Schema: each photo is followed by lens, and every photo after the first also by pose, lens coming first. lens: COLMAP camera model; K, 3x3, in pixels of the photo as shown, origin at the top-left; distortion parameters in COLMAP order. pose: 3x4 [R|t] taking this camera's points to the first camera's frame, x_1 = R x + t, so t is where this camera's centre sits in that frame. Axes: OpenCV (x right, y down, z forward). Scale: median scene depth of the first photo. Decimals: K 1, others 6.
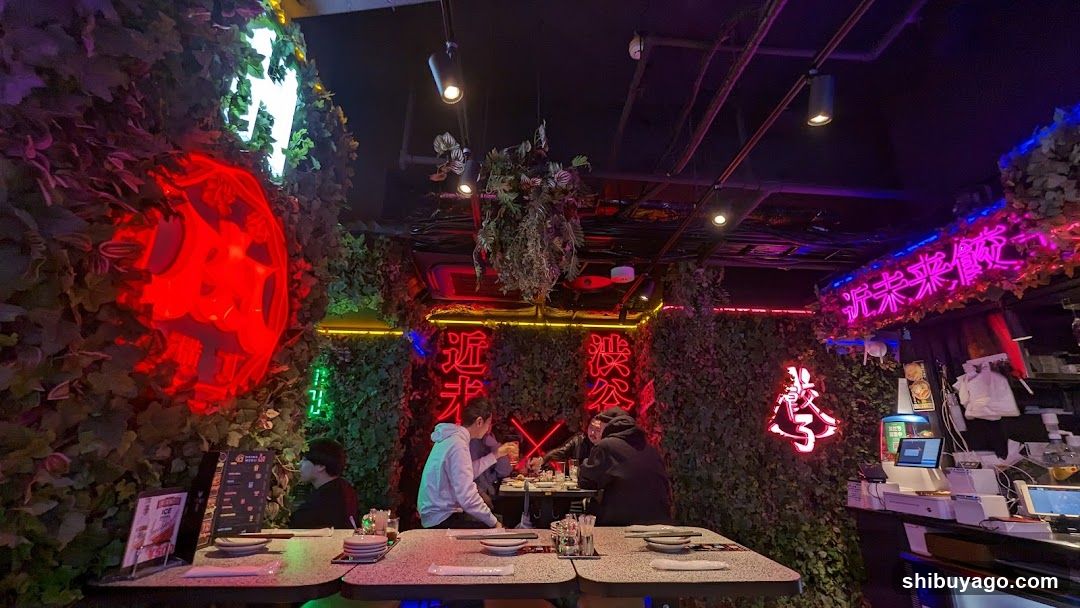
lens RADIAL K [[440.2, 0, 540.0], [0, 440.2, 304.0], [0, 0, 1]] dist [0.000676, -0.000356]
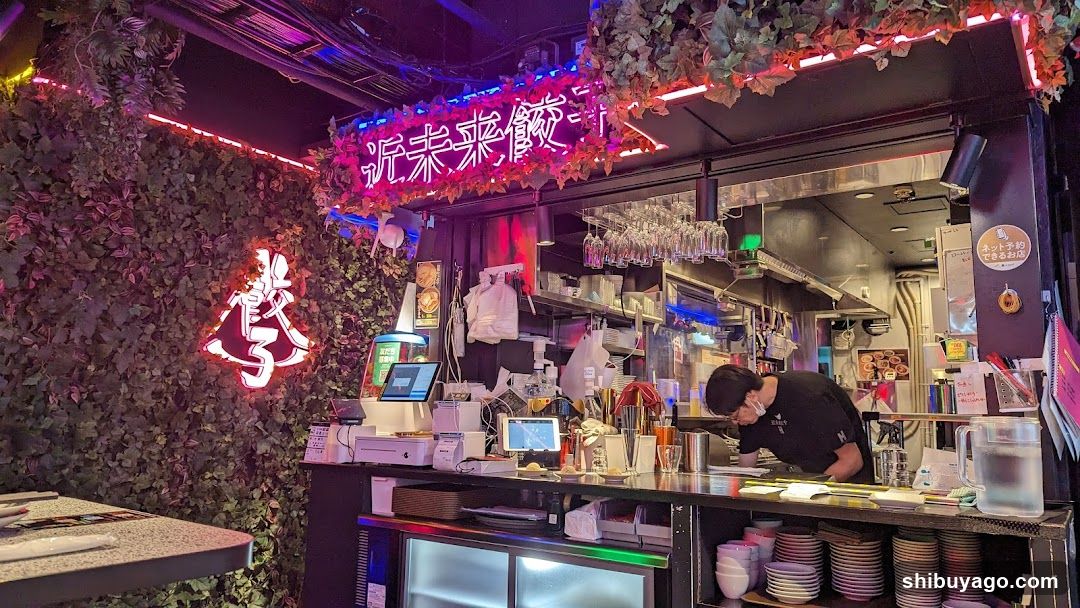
lens RADIAL K [[774.5, 0, 540.0], [0, 774.5, 304.0], [0, 0, 1]] dist [0.056898, -0.069452]
pose [[0.627567, 0.104852, 0.771470, 0.014826], [-0.241284, 0.968297, 0.064674, 0.072728], [-0.740231, -0.226731, 0.632971, 0.072709]]
